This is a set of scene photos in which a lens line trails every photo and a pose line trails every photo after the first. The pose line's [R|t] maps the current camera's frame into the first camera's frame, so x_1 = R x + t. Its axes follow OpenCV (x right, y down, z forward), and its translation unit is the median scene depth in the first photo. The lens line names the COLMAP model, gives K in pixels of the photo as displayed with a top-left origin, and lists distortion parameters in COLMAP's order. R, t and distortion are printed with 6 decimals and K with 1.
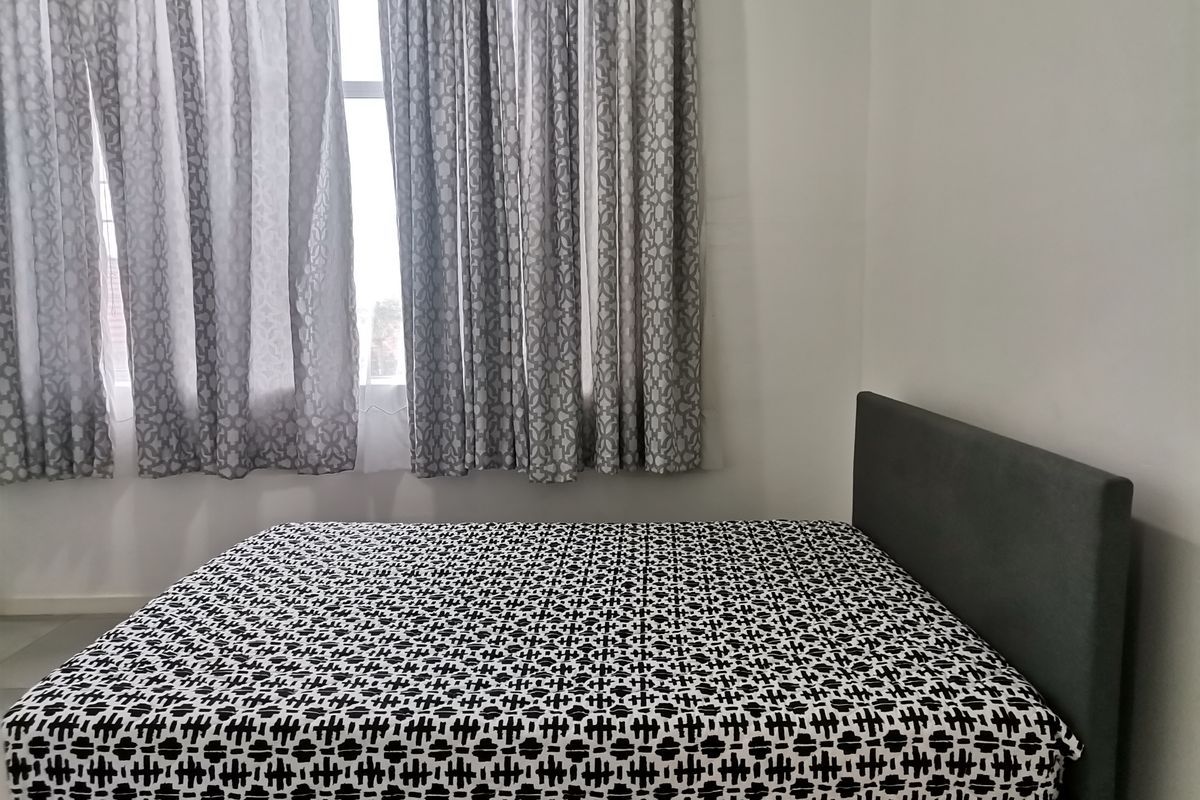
lens RADIAL K [[904.9, 0, 600.0], [0, 904.9, 400.0], [0, 0, 1]] dist [0.064657, -0.001872]
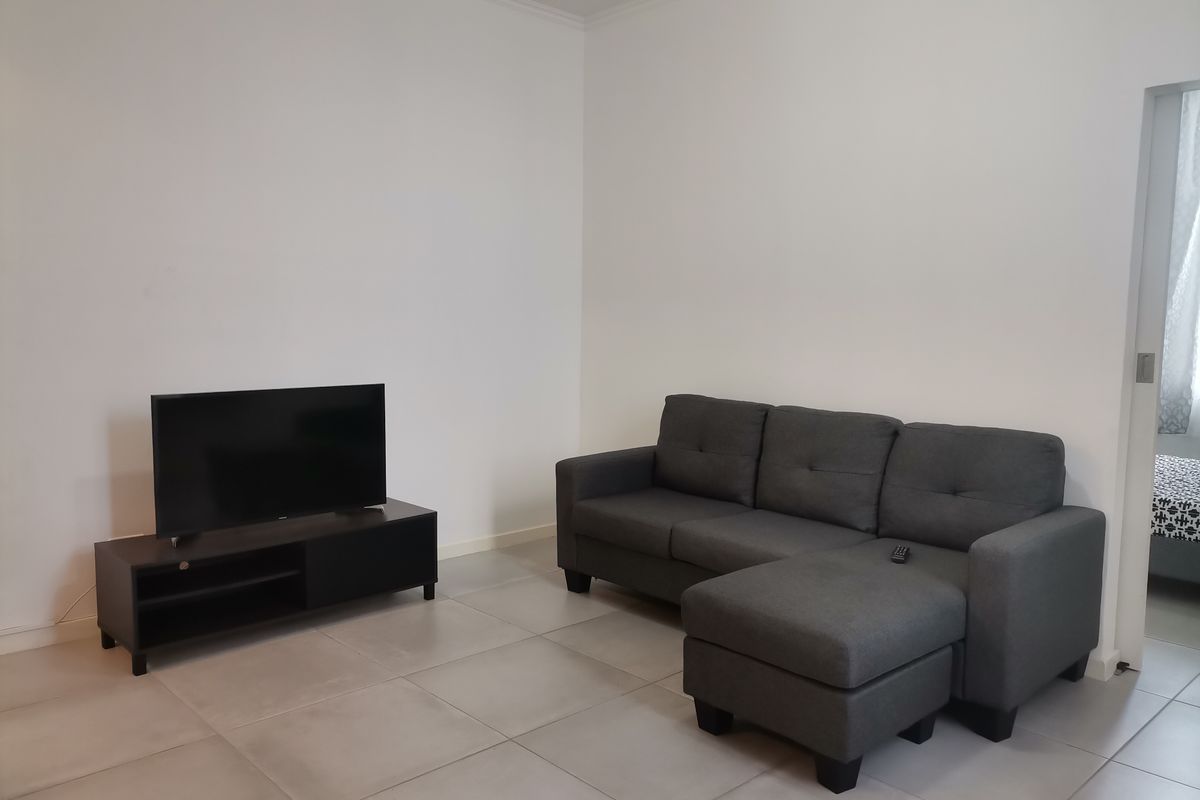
lens RADIAL K [[904.9, 0, 600.0], [0, 904.9, 400.0], [0, 0, 1]] dist [0.064657, -0.001872]
pose [[0.695130, 0.085303, -0.713805, 0.182424], [-0.096487, 0.995022, 0.024947, 0.077114], [0.712380, 0.051531, 0.699900, -0.922359]]
